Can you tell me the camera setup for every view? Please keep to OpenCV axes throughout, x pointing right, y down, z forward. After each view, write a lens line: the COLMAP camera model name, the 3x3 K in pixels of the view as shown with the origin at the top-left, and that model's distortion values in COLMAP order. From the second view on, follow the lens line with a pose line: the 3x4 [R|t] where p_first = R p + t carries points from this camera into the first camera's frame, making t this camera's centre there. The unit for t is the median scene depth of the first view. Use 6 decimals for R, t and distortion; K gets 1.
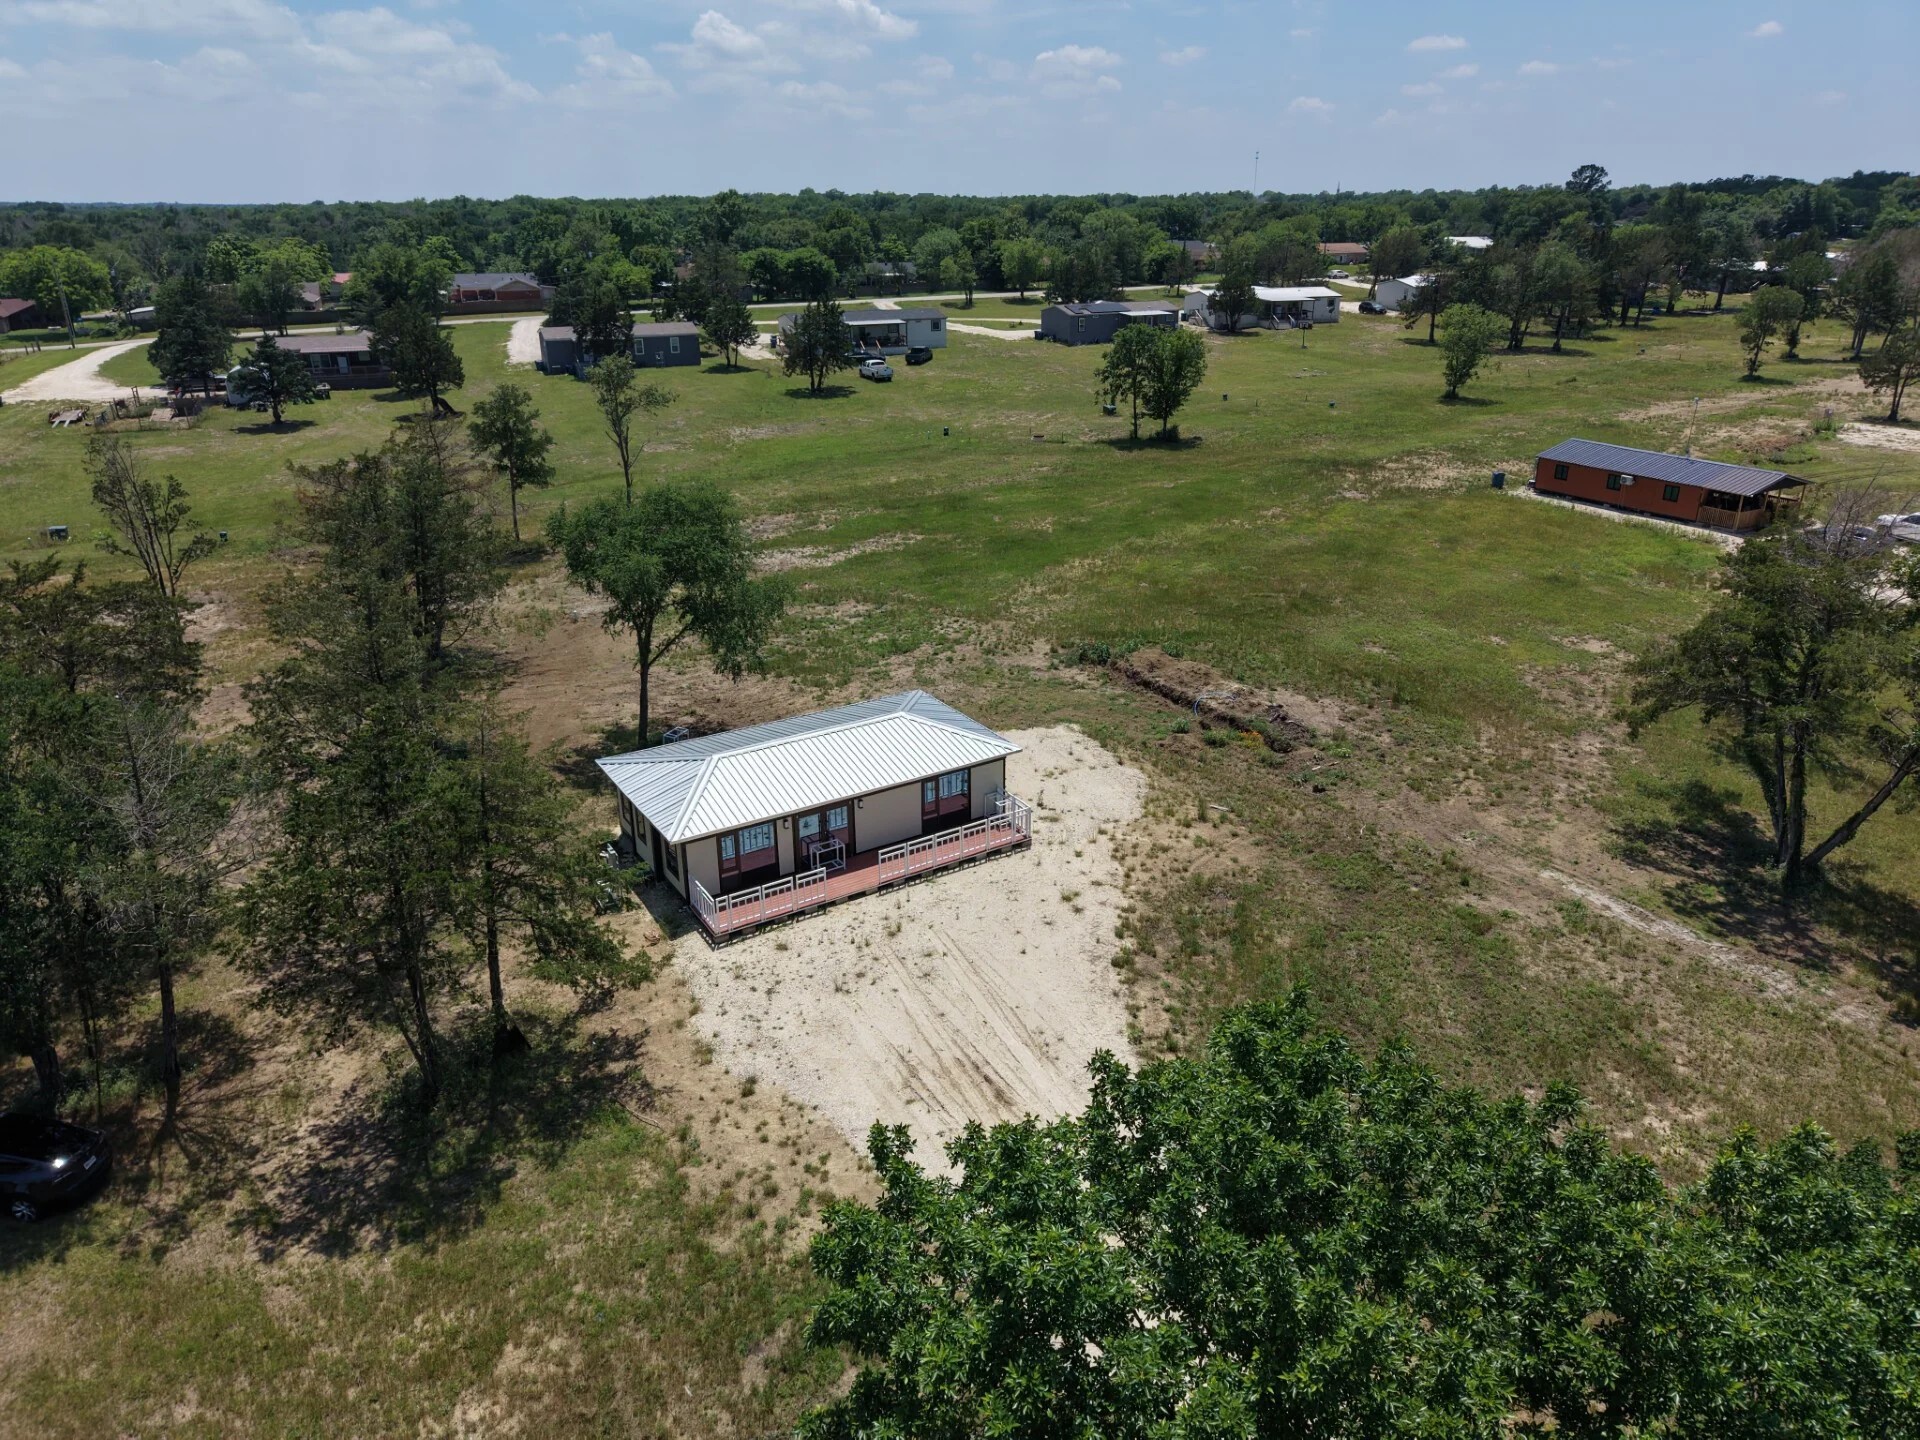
lens RADIAL K [[1286.4, 0, 958.2], [0, 1286.4, 716.2], [0, 0, 1]] dist [0.025496, -0.019332]
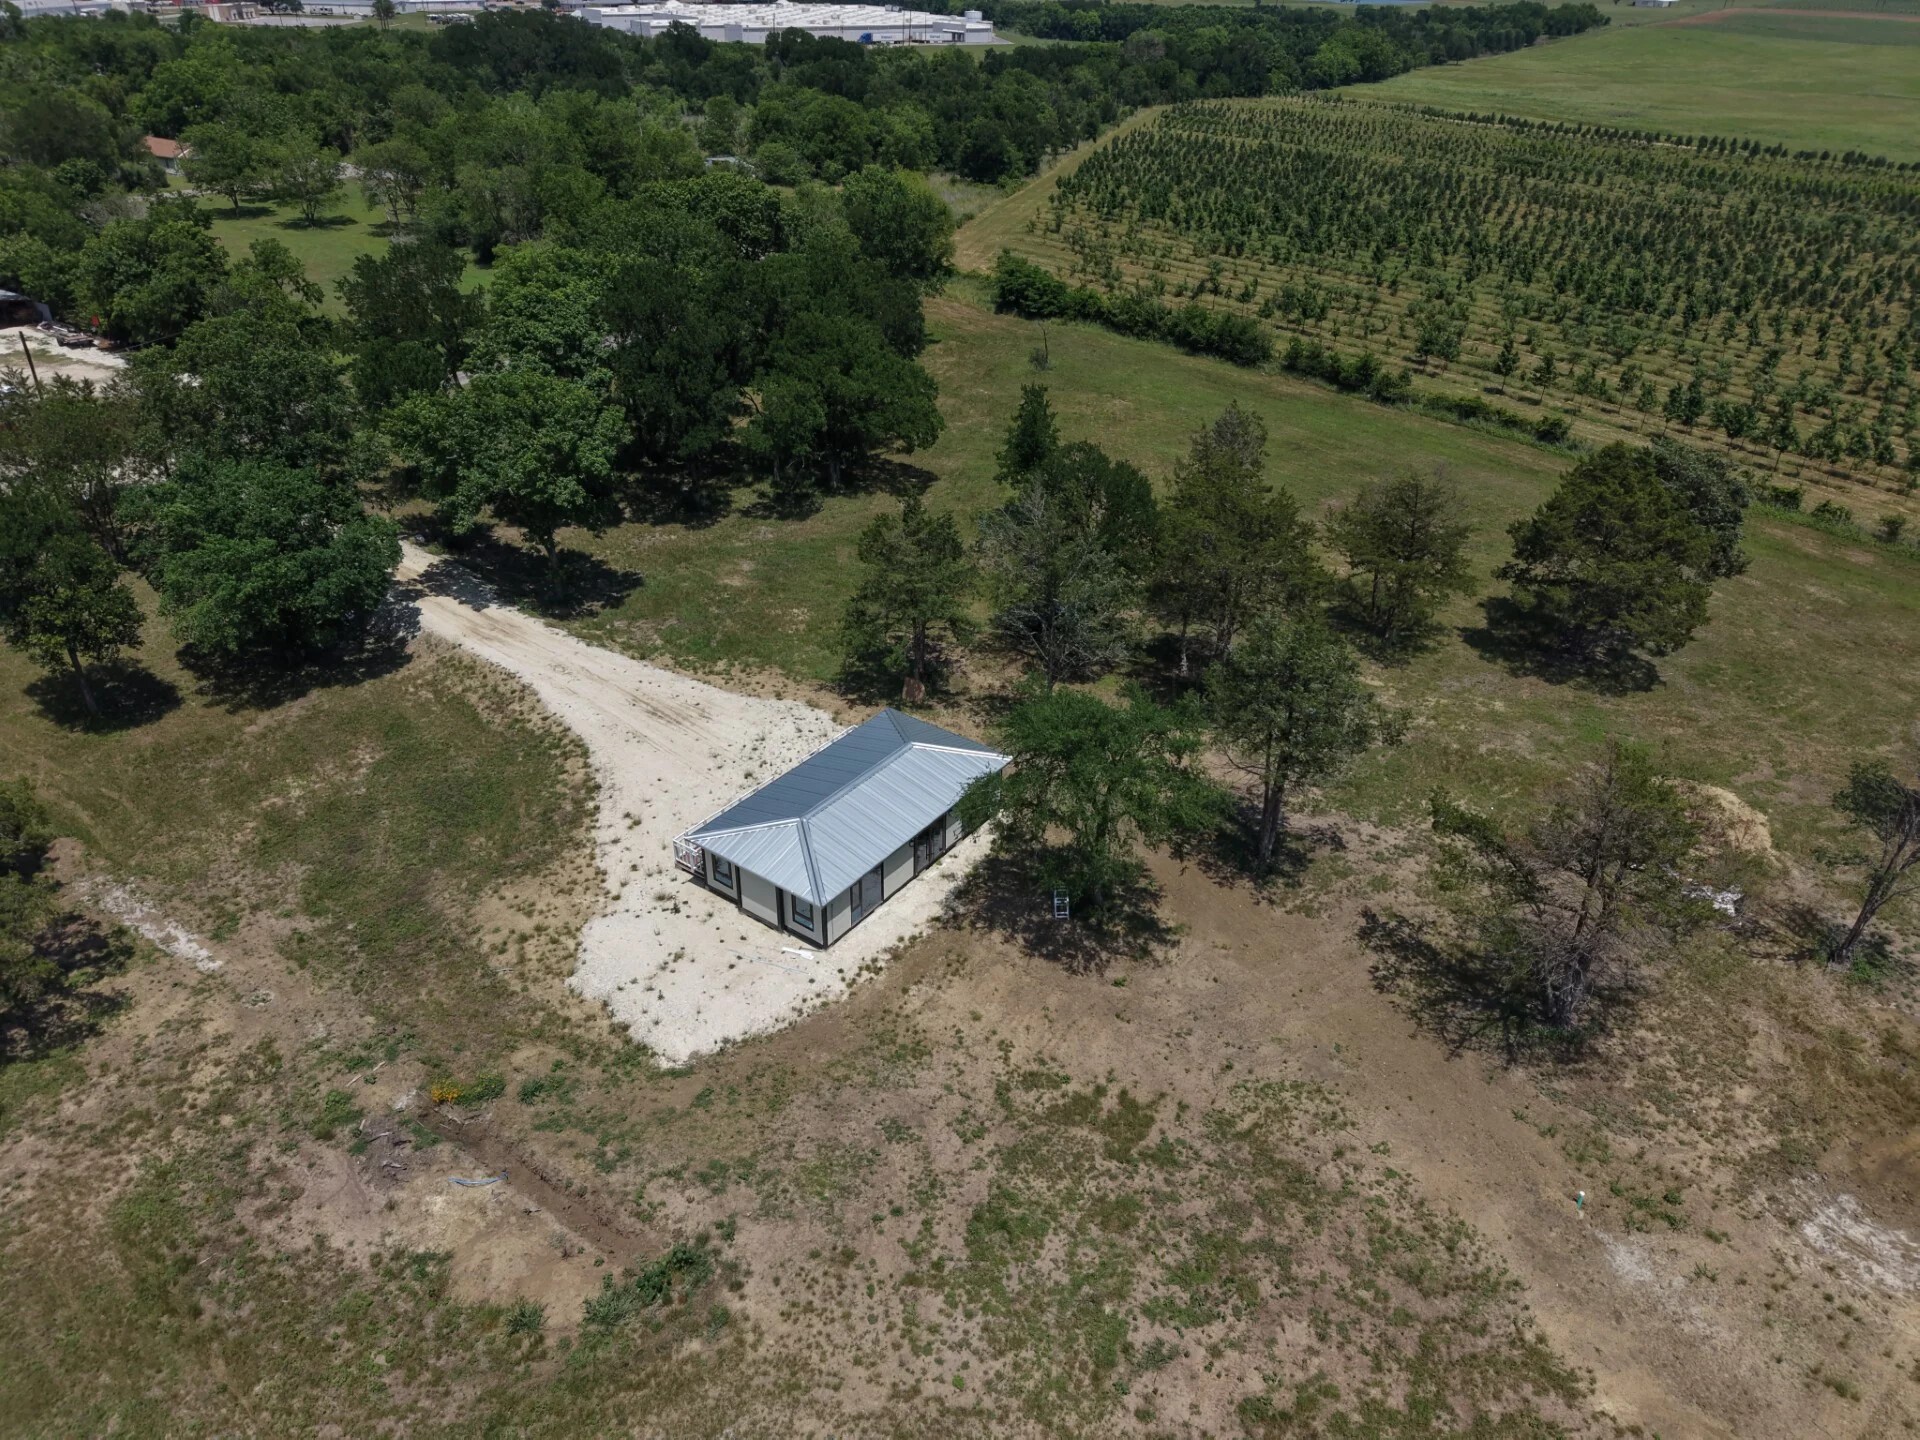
lens RADIAL K [[1286.4, 0, 958.2], [0, 1286.4, 716.2], [0, 0, 1]] dist [0.025496, -0.019332]
pose [[-0.928564, 0.183820, -0.322457, 0.186425], [-0.148371, 0.612503, 0.776419, -1.037616], [0.340227, 0.768798, -0.541475, 1.754575]]
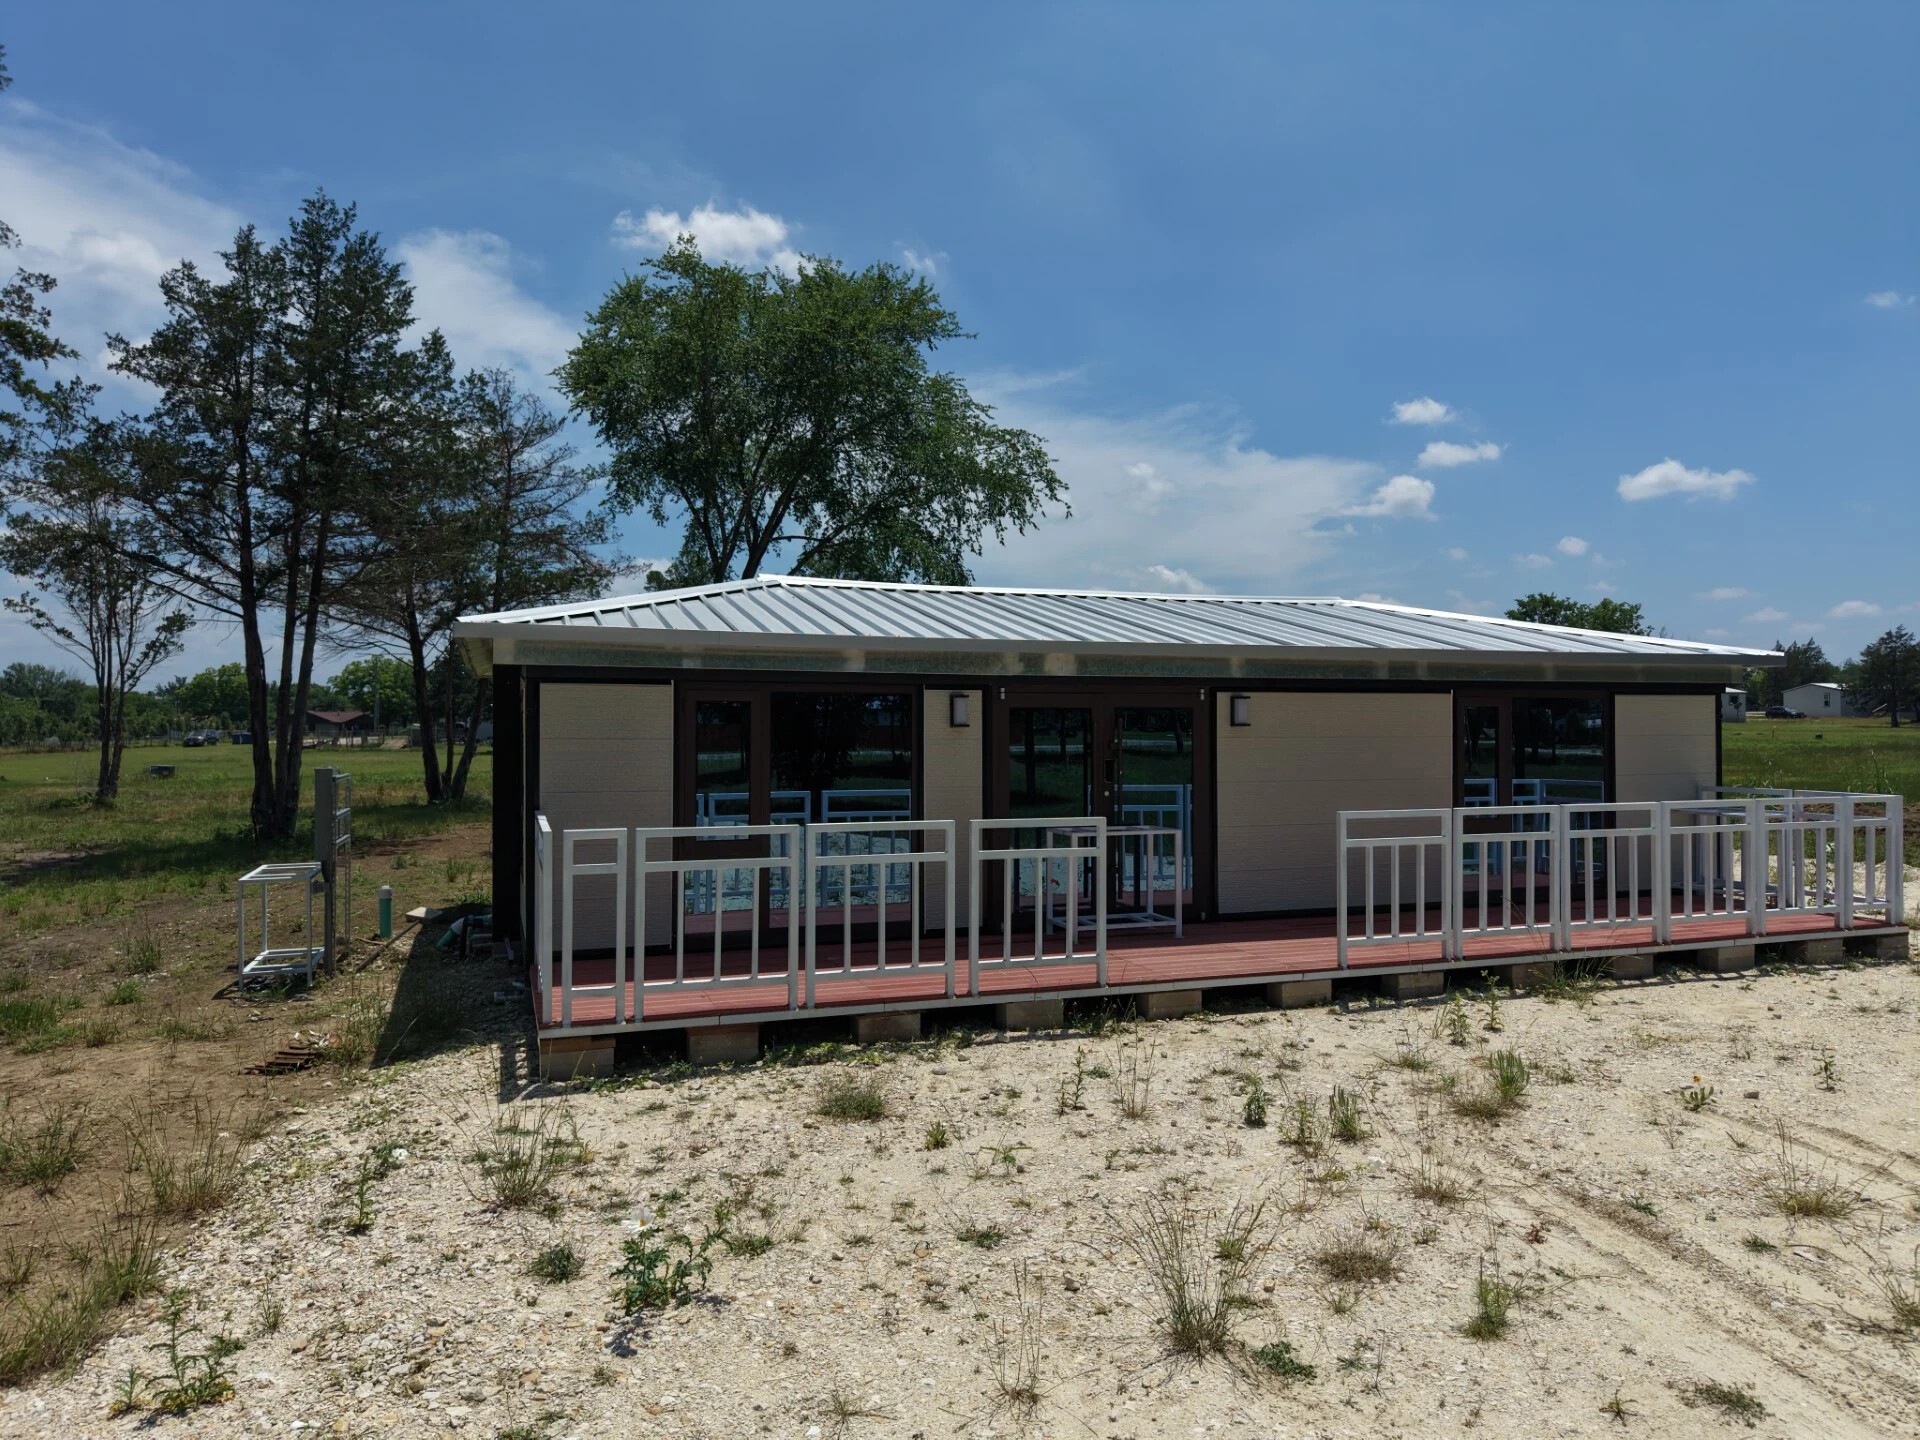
lens RADIAL K [[1252.2, 0, 960.0], [0, 1252.2, 720.0], [0, 0, 1]] dist [-0.014834, -0.002941]
pose [[0.974774, 0.000897, -0.223192, -0.078198], [-0.088407, 0.919751, -0.382416, 0.181243], [0.204938, 0.392501, 0.896629, 0.765631]]
